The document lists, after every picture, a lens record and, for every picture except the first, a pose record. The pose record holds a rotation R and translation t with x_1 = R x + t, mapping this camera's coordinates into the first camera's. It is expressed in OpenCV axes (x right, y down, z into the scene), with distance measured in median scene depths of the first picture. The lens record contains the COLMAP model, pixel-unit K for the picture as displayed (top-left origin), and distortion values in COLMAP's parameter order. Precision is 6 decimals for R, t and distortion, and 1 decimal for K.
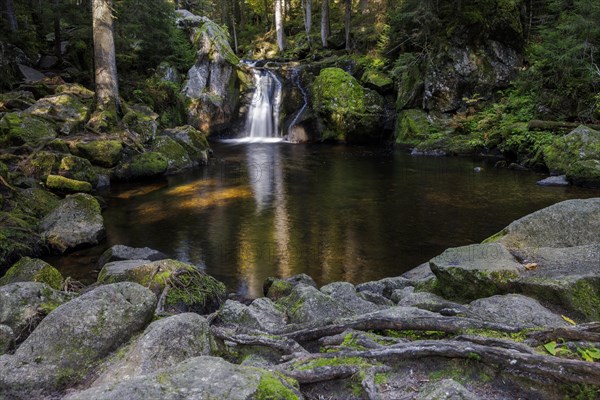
lens RADIAL K [[484.3, 0, 296.1], [0, 484.3, 198.1], [0, 0, 1]] dist [-0.046771, -0.000374]
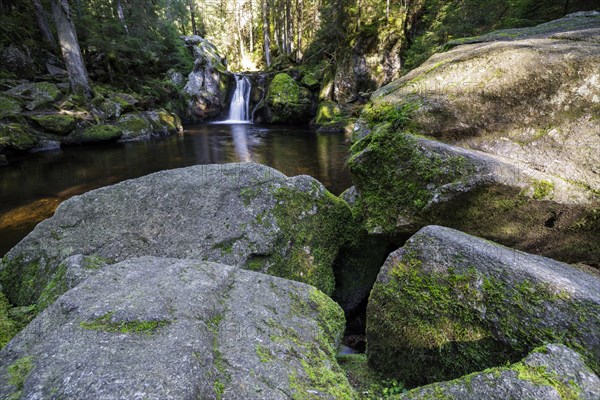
lens RADIAL K [[261.2, 0, 298.6], [0, 261.2, 198.3], [0, 0, 1]] dist [0.003755, -0.000724]
pose [[0.999156, 0.018106, -0.036866, 0.178368], [-0.012591, 0.989397, 0.144692, -0.001643], [0.039095, -0.144106, 0.988790, 0.145845]]
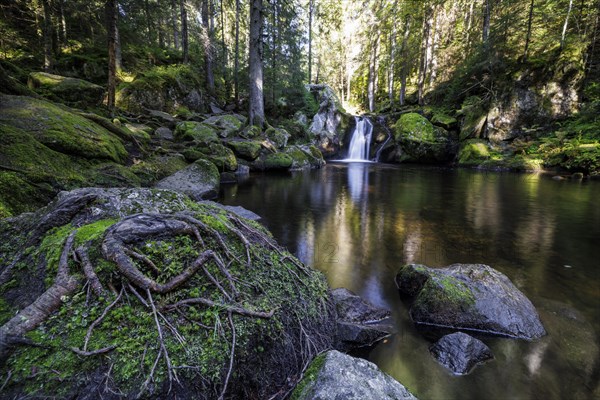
lens RADIAL K [[261.2, 0, 304.0], [0, 261.2, 200.1], [0, 0, 1]] dist [0.003755, -0.000724]
pose [[0.967195, 0.064418, -0.245732, -0.025883], [-0.069467, 0.997513, -0.011925, 0.026562], [0.244352, 0.028604, 0.969265, 0.173411]]
